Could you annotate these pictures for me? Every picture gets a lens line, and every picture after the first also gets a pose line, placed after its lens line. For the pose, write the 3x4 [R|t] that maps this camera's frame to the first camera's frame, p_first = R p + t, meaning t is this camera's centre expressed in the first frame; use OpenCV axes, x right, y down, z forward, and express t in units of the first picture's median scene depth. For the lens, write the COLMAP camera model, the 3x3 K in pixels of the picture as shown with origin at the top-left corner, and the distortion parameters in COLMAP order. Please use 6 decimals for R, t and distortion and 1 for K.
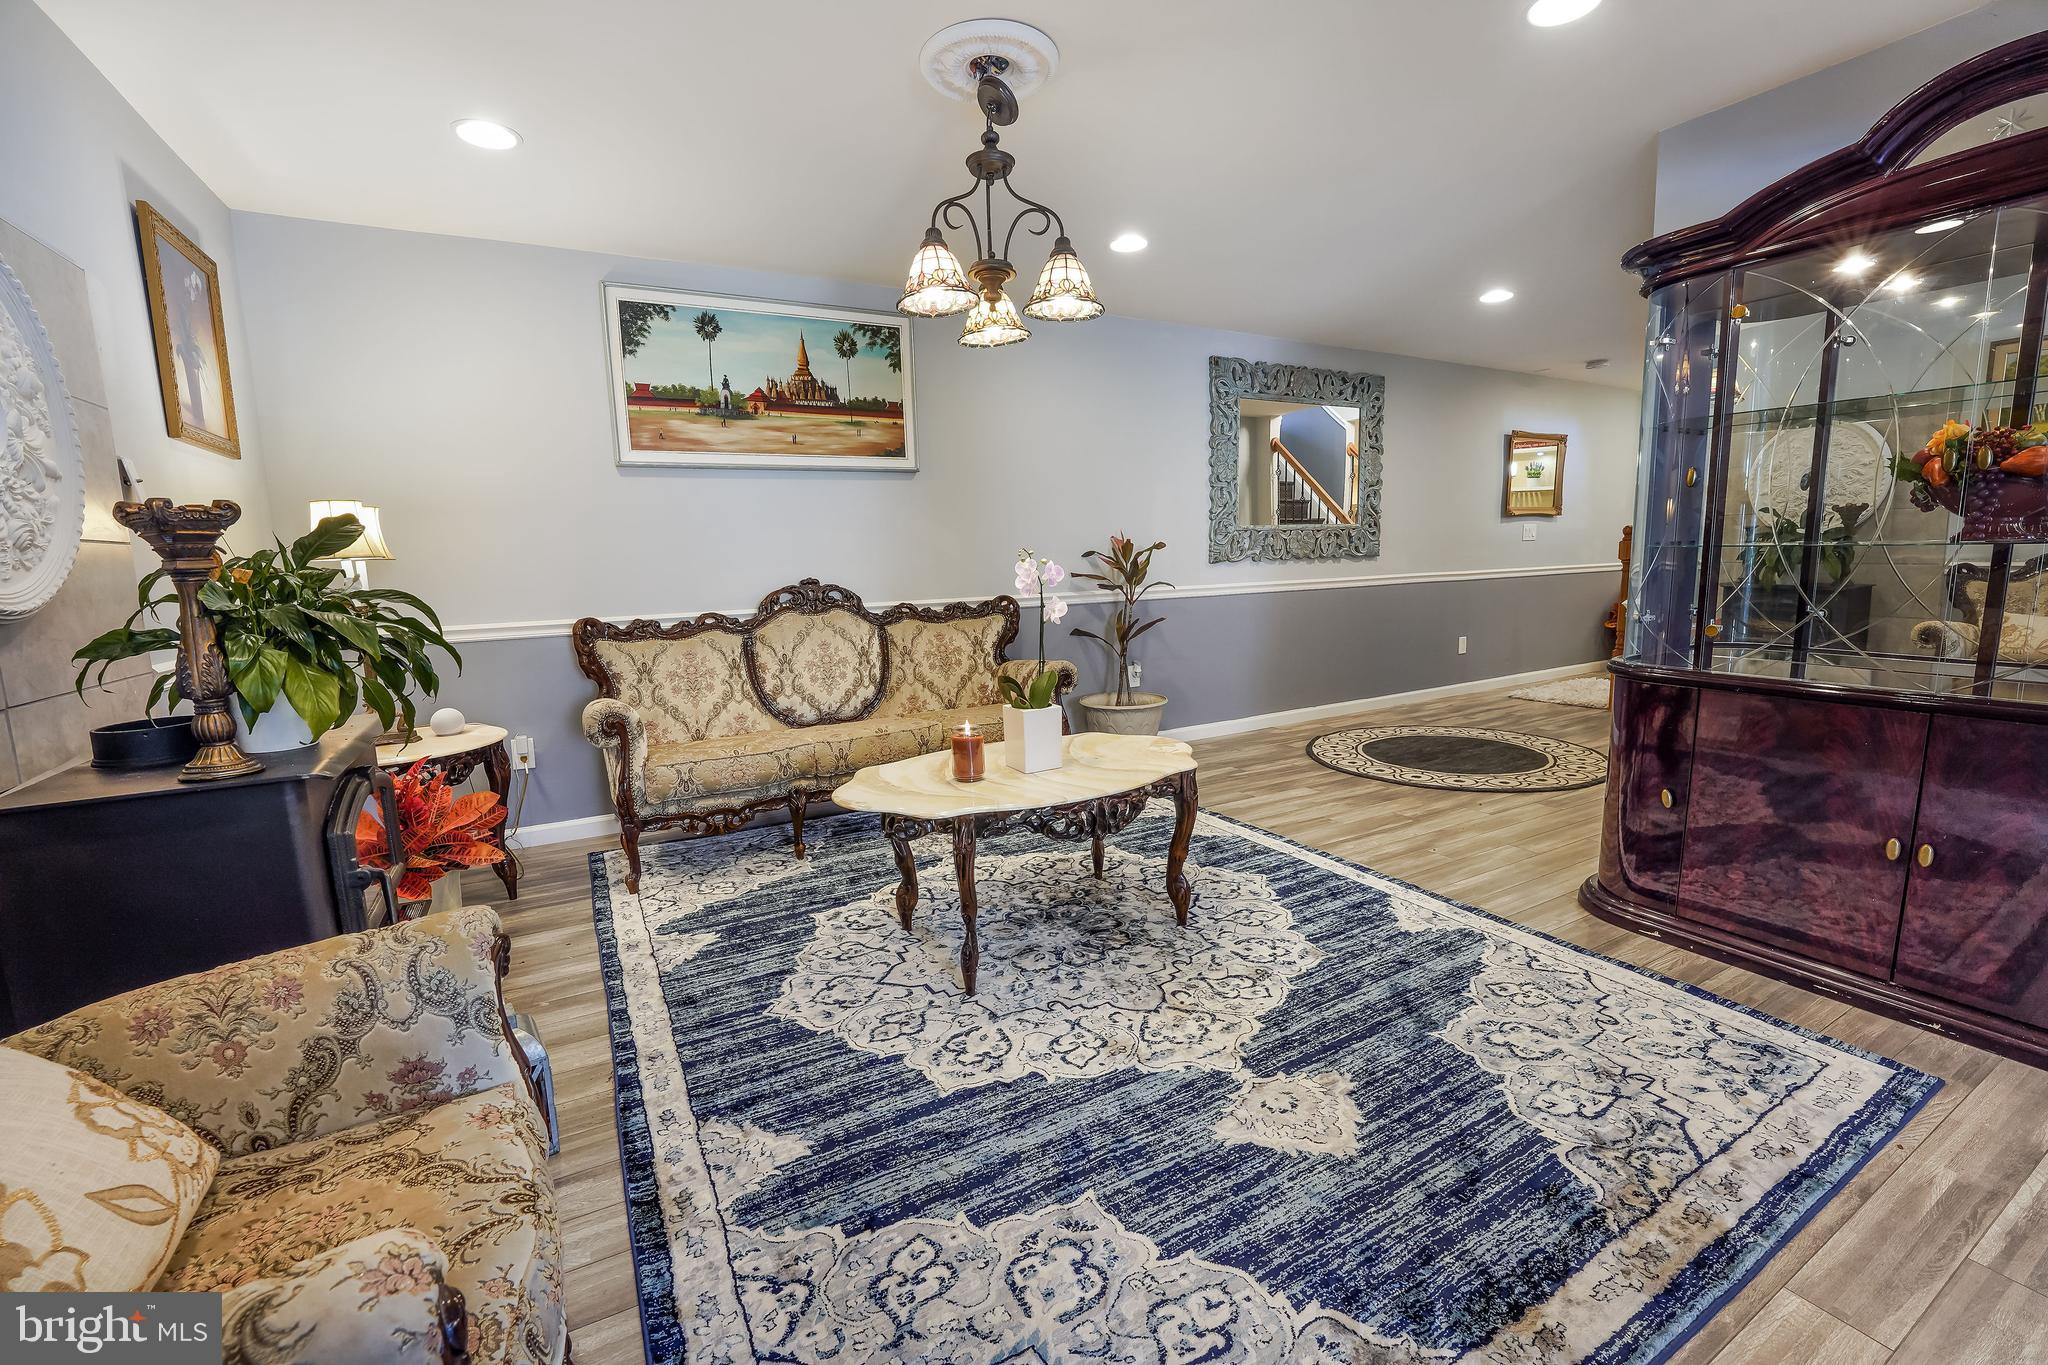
lens RADIAL K [[839.7, 0, 1022.3], [0, 839.7, 669.7], [0, 0, 1]] dist [-0.022416, 0.000245]
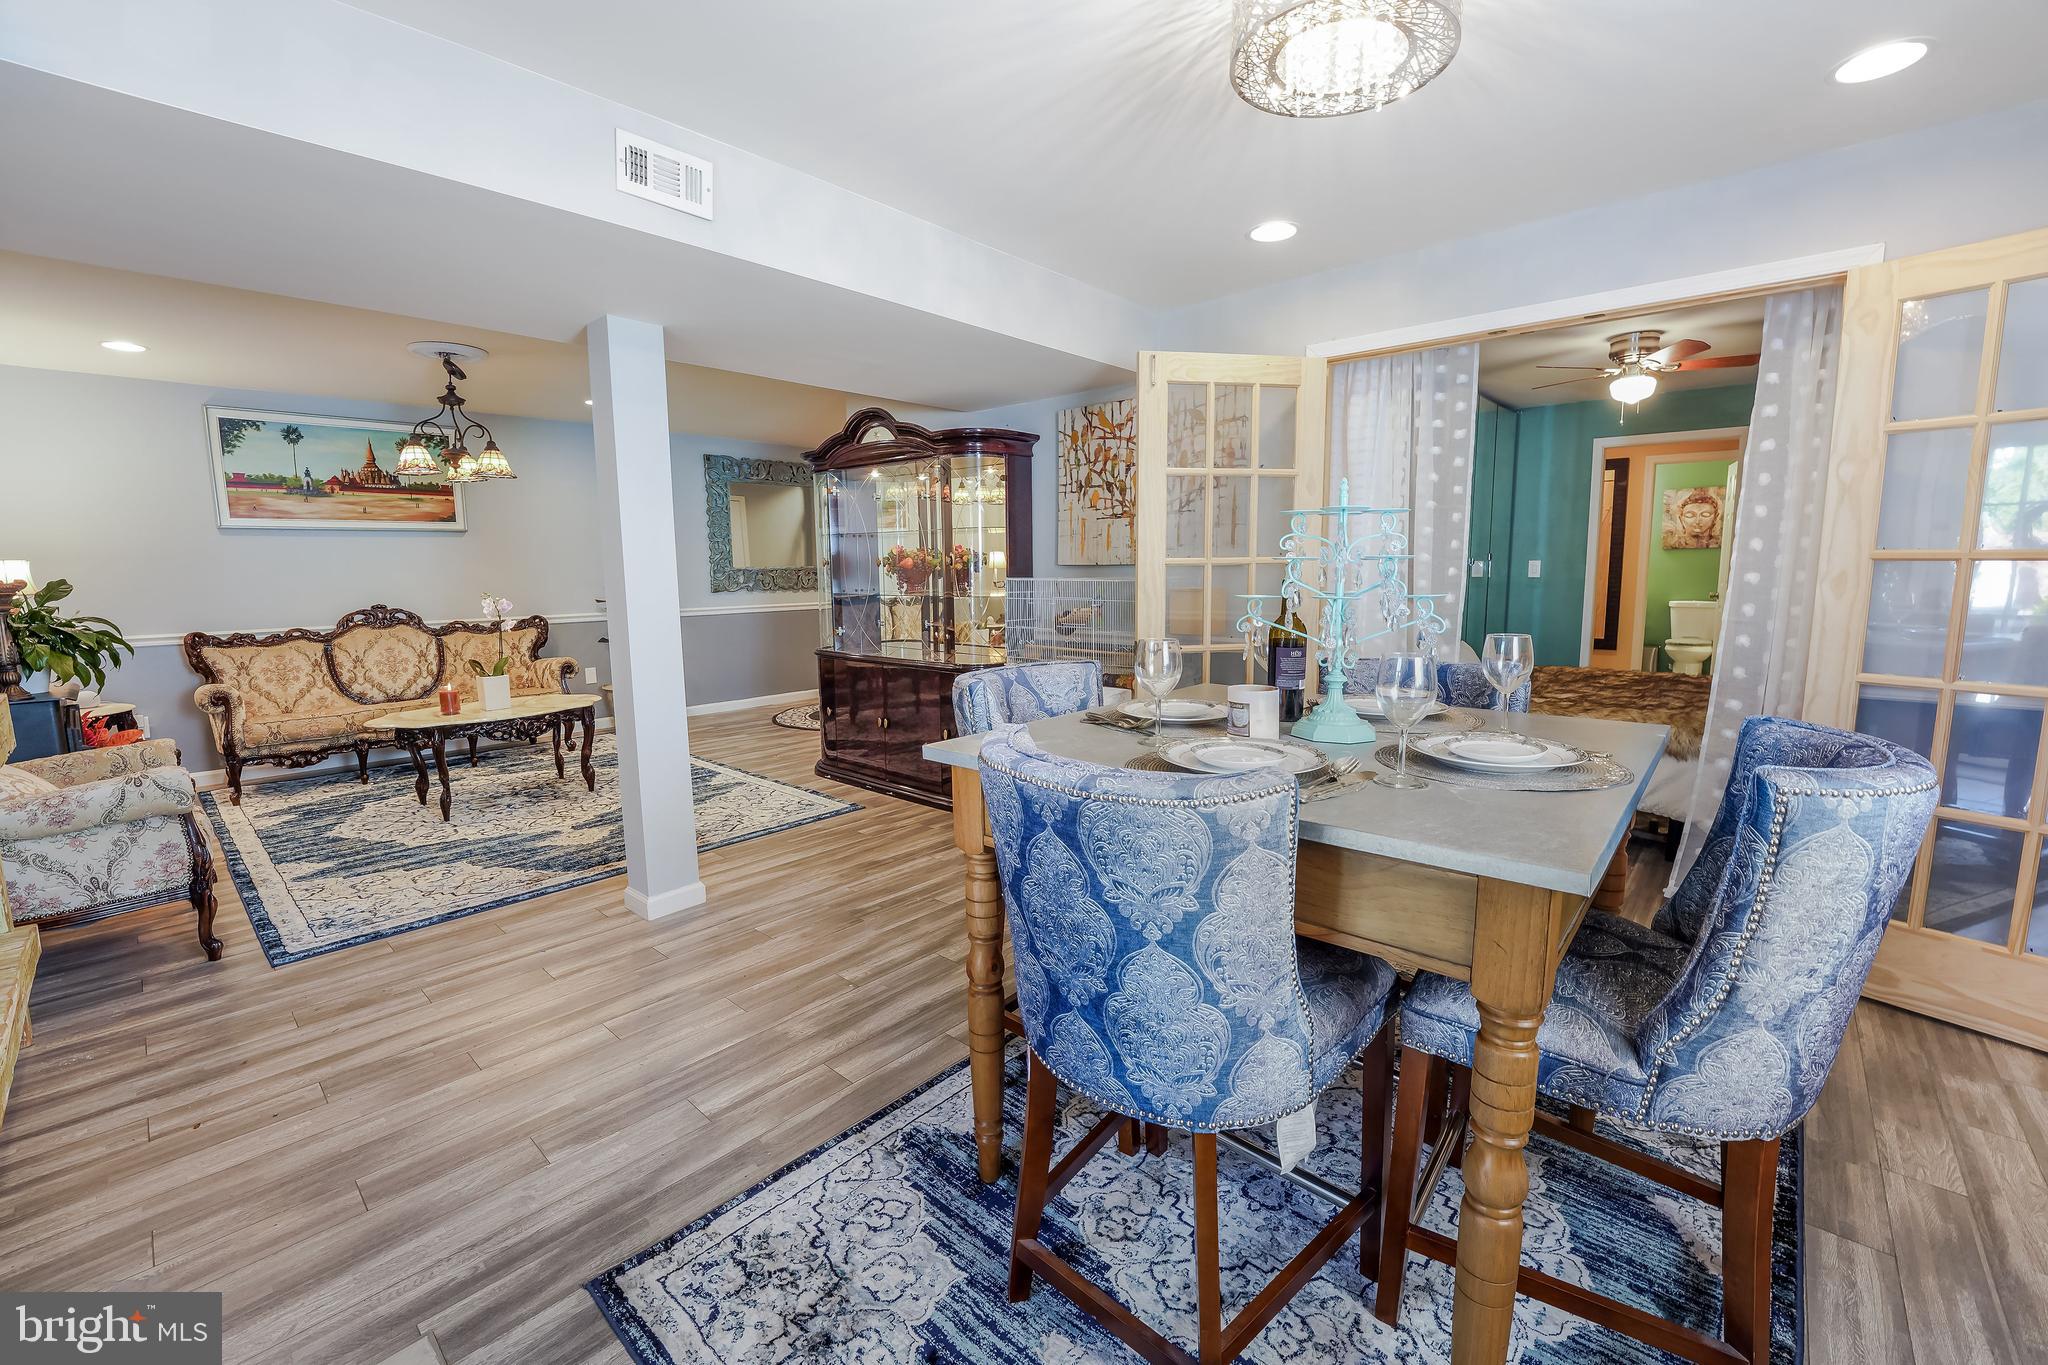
lens RADIAL K [[839.7, 0, 1022.3], [0, 839.7, 669.7], [0, 0, 1]] dist [-0.022416, 0.000245]
pose [[0.944632, -0.021132, 0.327450, 0.371728], [0.026877, 0.999554, -0.013029, 0.060662], [-0.327029, 0.021108, 0.944779, -0.821431]]
